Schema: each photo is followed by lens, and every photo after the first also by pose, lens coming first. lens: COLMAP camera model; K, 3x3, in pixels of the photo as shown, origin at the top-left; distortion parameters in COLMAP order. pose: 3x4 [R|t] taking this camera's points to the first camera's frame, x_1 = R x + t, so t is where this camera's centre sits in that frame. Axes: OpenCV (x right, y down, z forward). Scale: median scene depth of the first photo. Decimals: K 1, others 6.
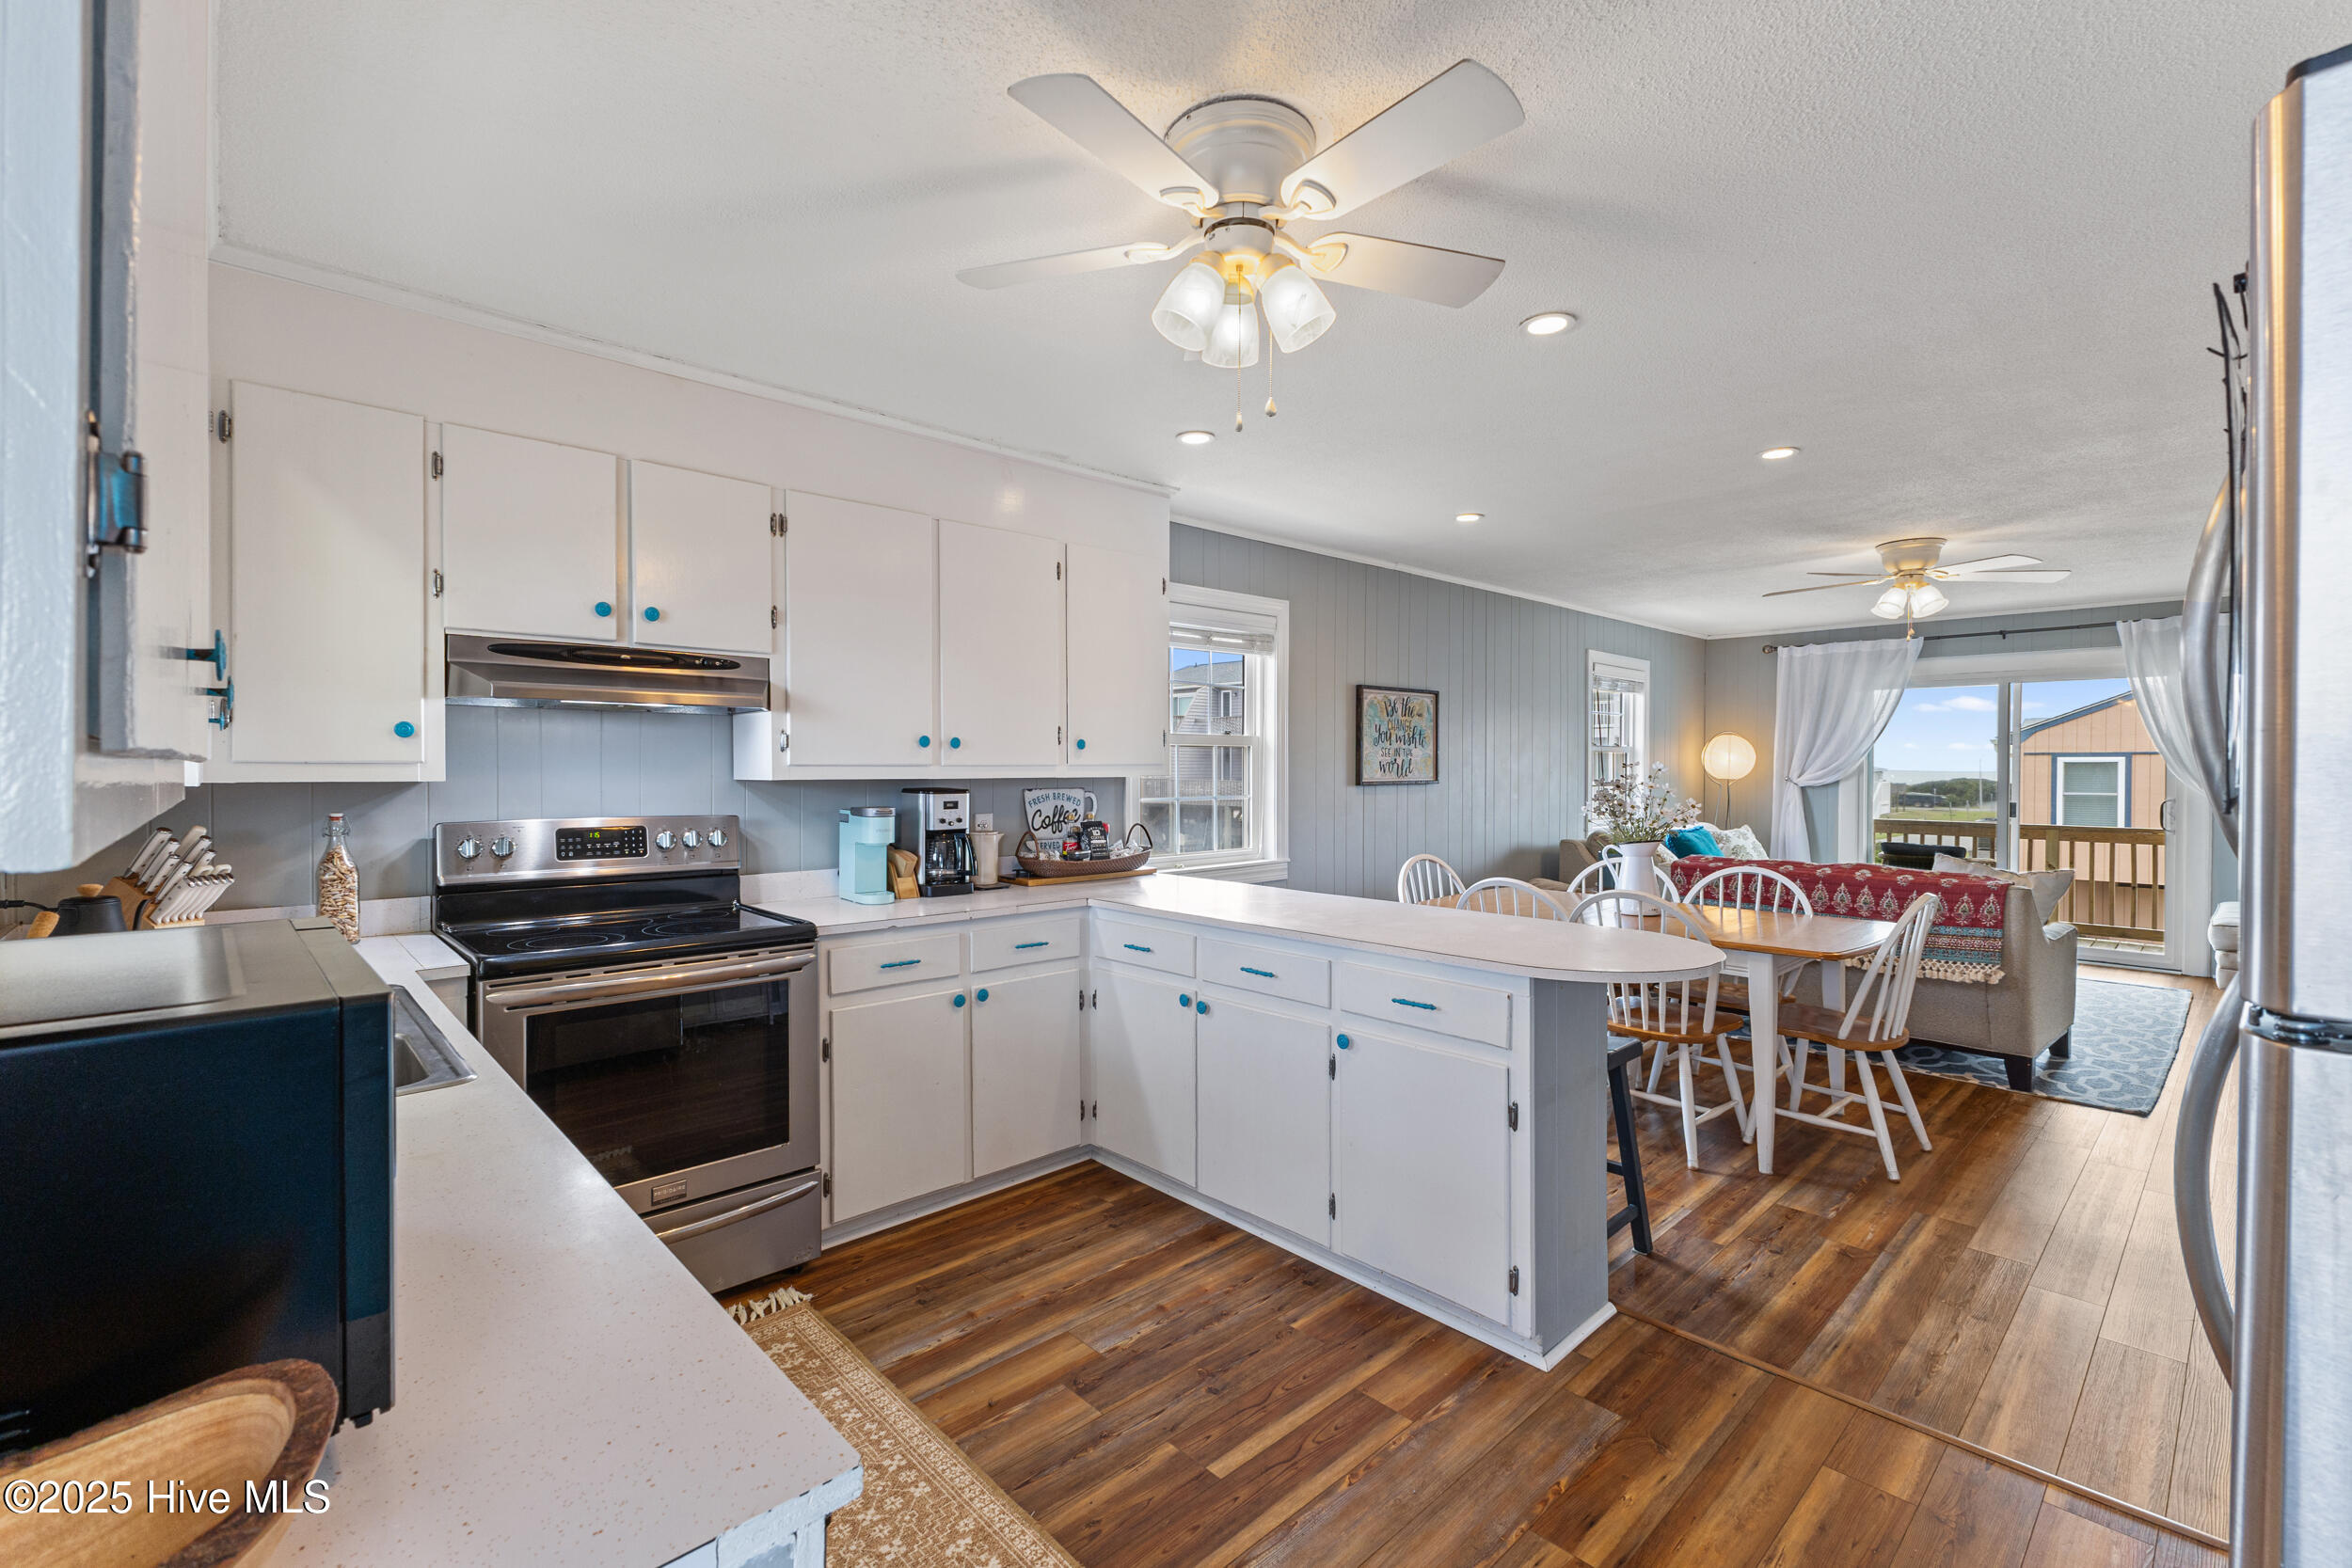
lens RADIAL K [[1013.9, 0, 1171.4], [0, 1013.9, 774.8], [0, 0, 1]] dist [0.013104, -0.003784]
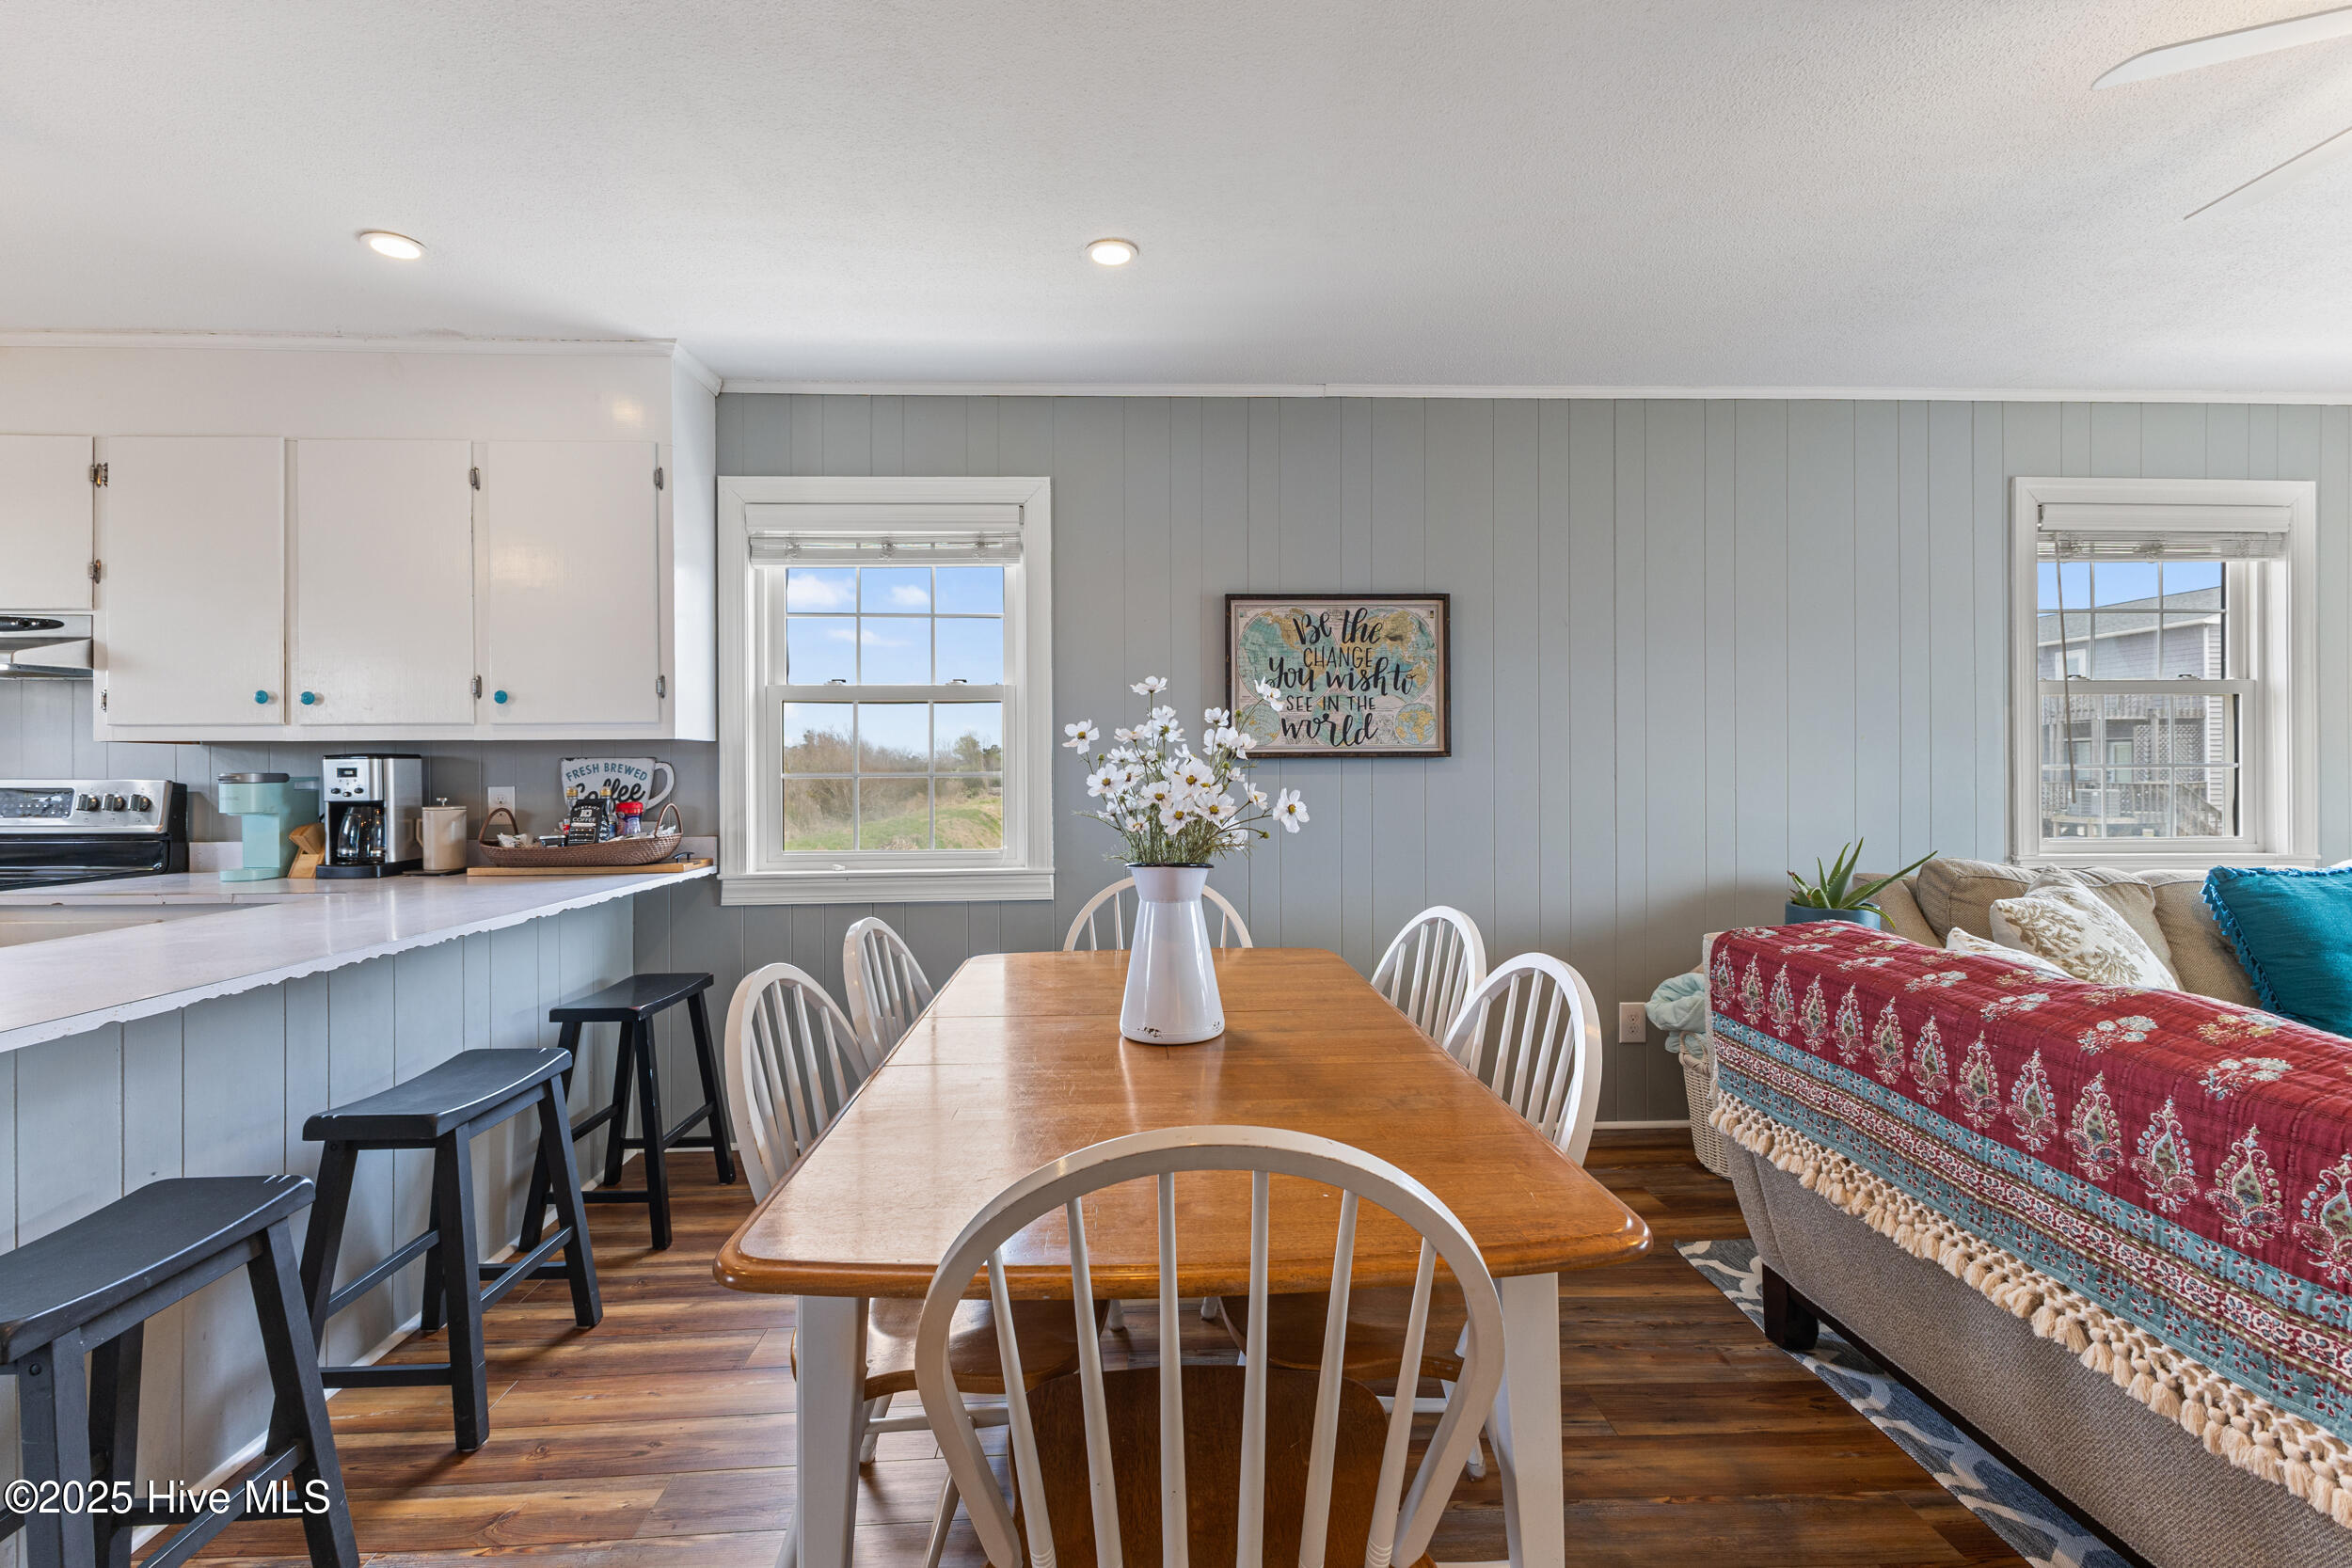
lens RADIAL K [[1013.9, 0, 1172.7], [0, 1013.9, 768.2], [0, 0, 1]] dist [0.013104, -0.003784]
pose [[0.761977, -0.006411, -0.647572, 0.702193], [0.000413, 0.999956, -0.009413, 0.027855], [0.647604, 0.006905, 0.761946, 0.642884]]
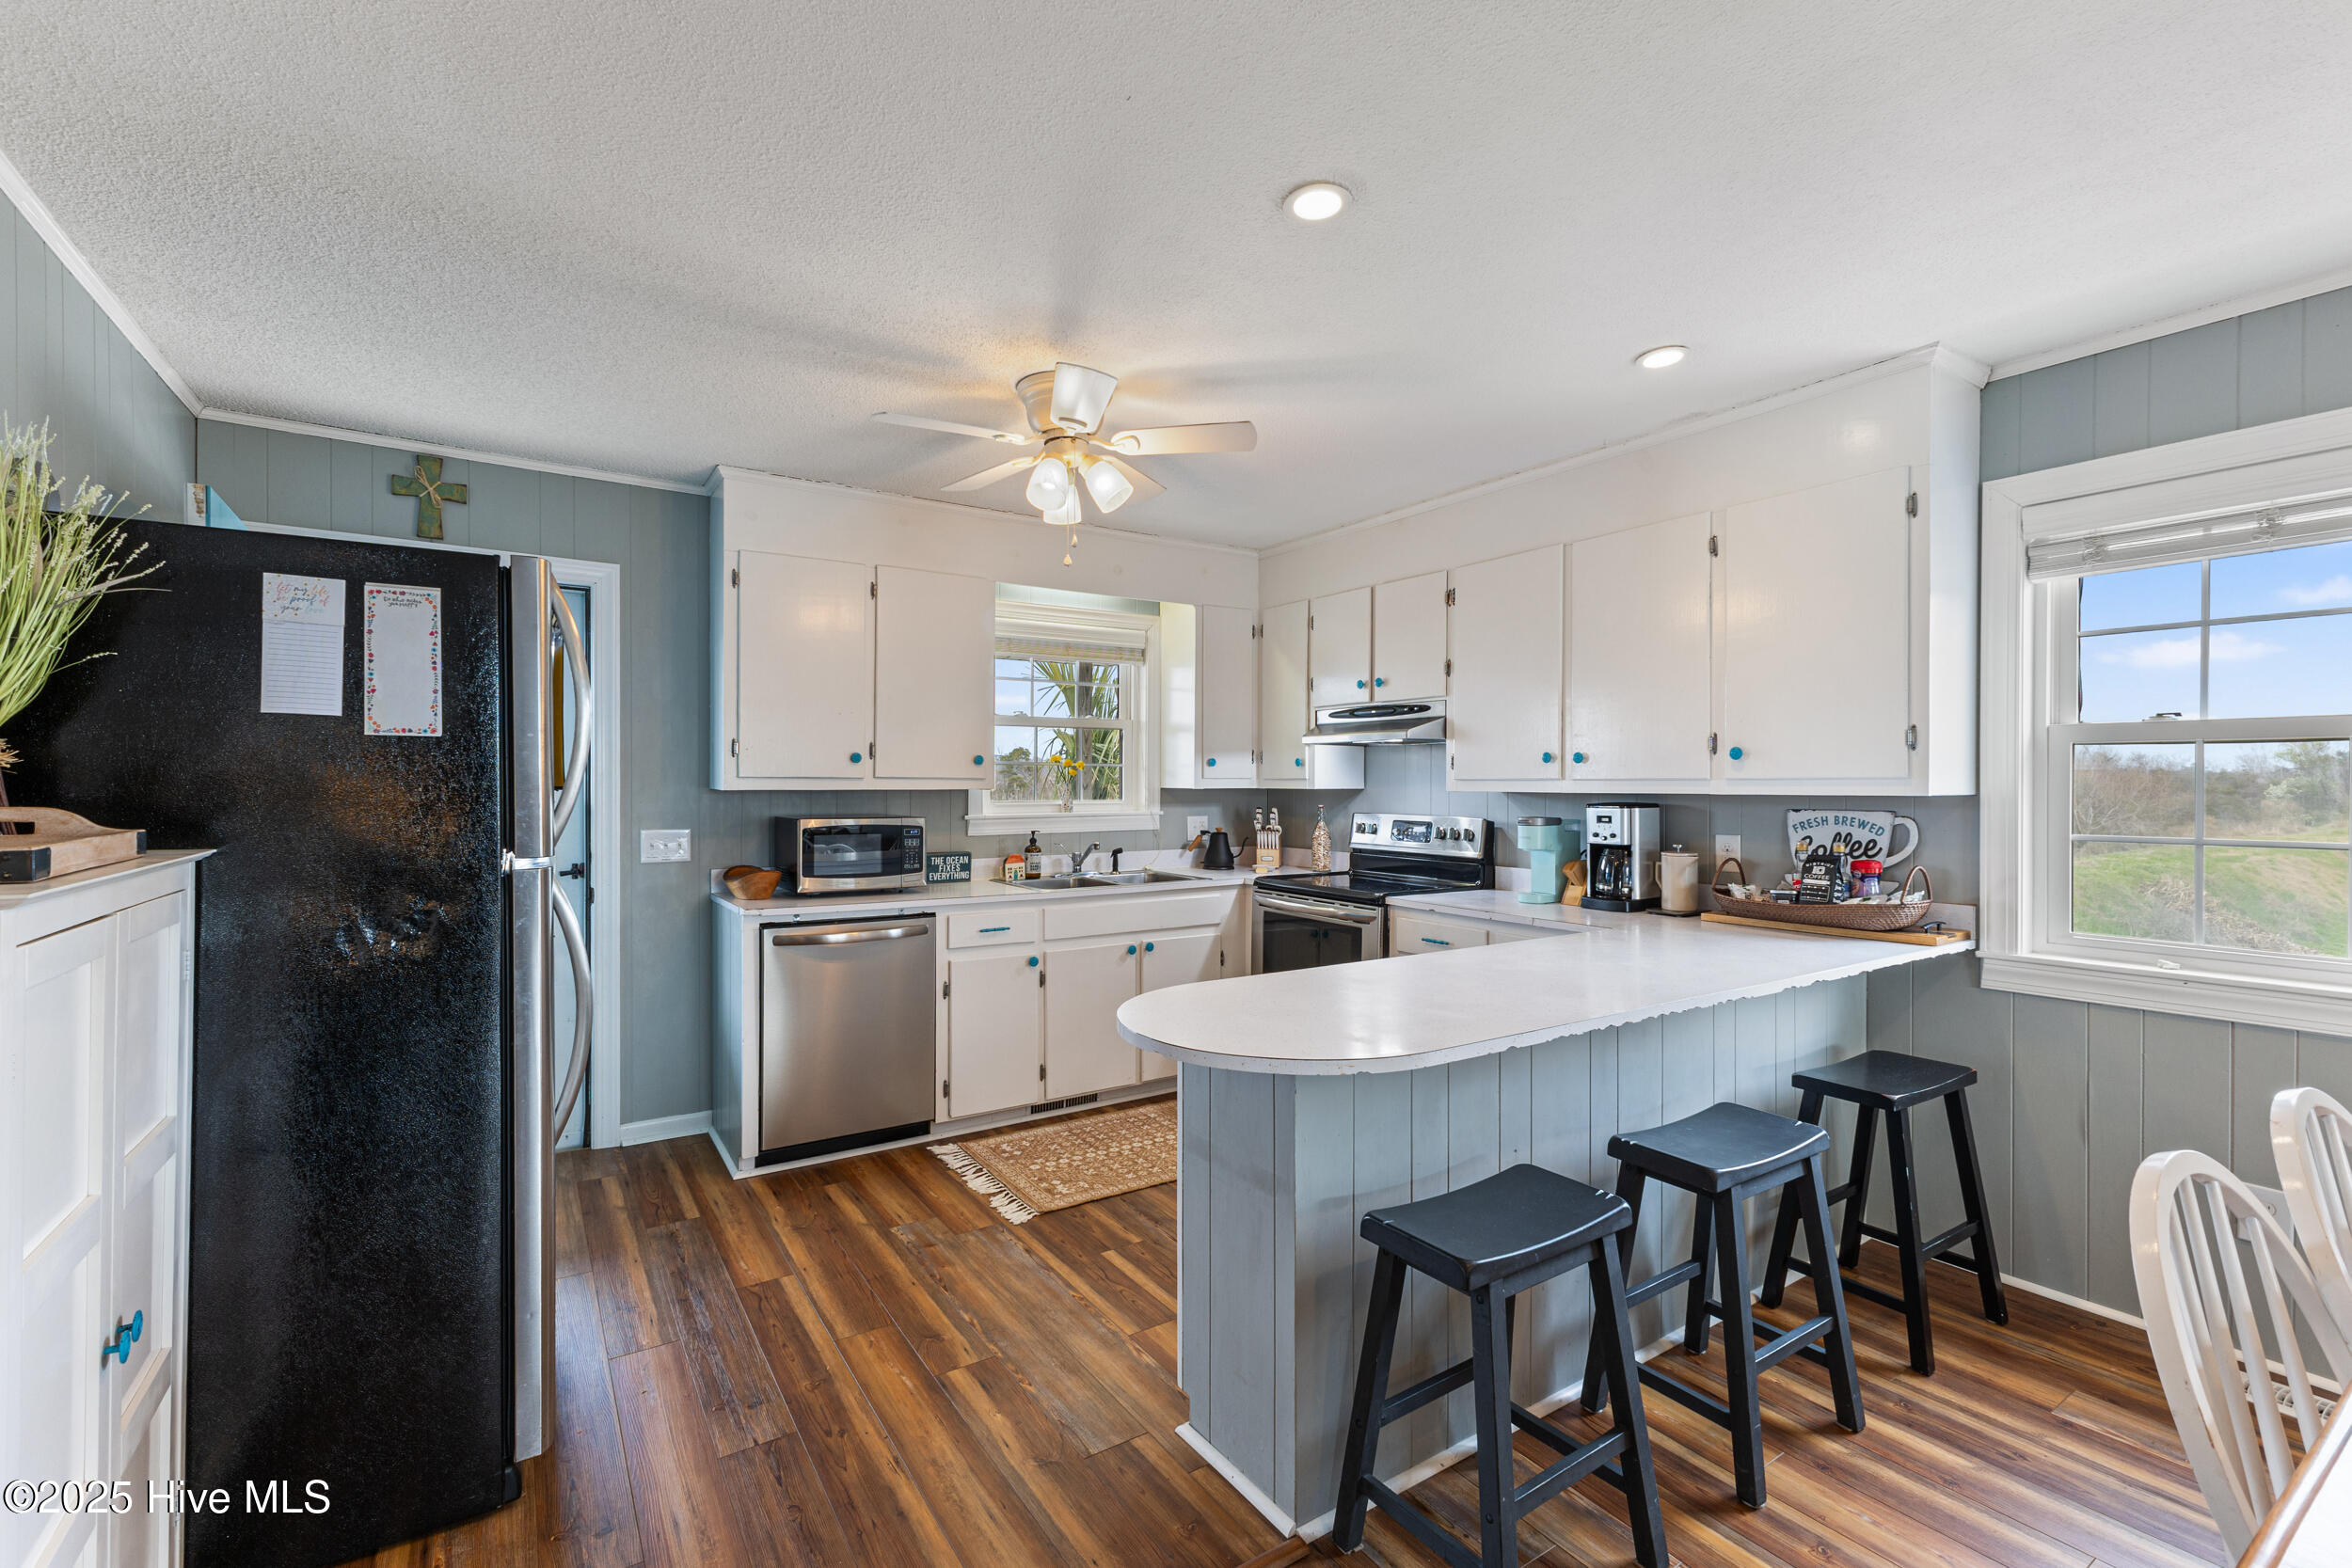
lens RADIAL K [[1013.9, 0, 1175.0], [0, 1013.9, 786.5], [0, 0, 1]] dist [0.013104, -0.003784]
pose [[-0.163126, 0.003574, -0.986599, 0.676235], [-0.009291, 0.999944, 0.005158, -0.003309], [0.986561, 0.010008, -0.163084, 0.603371]]
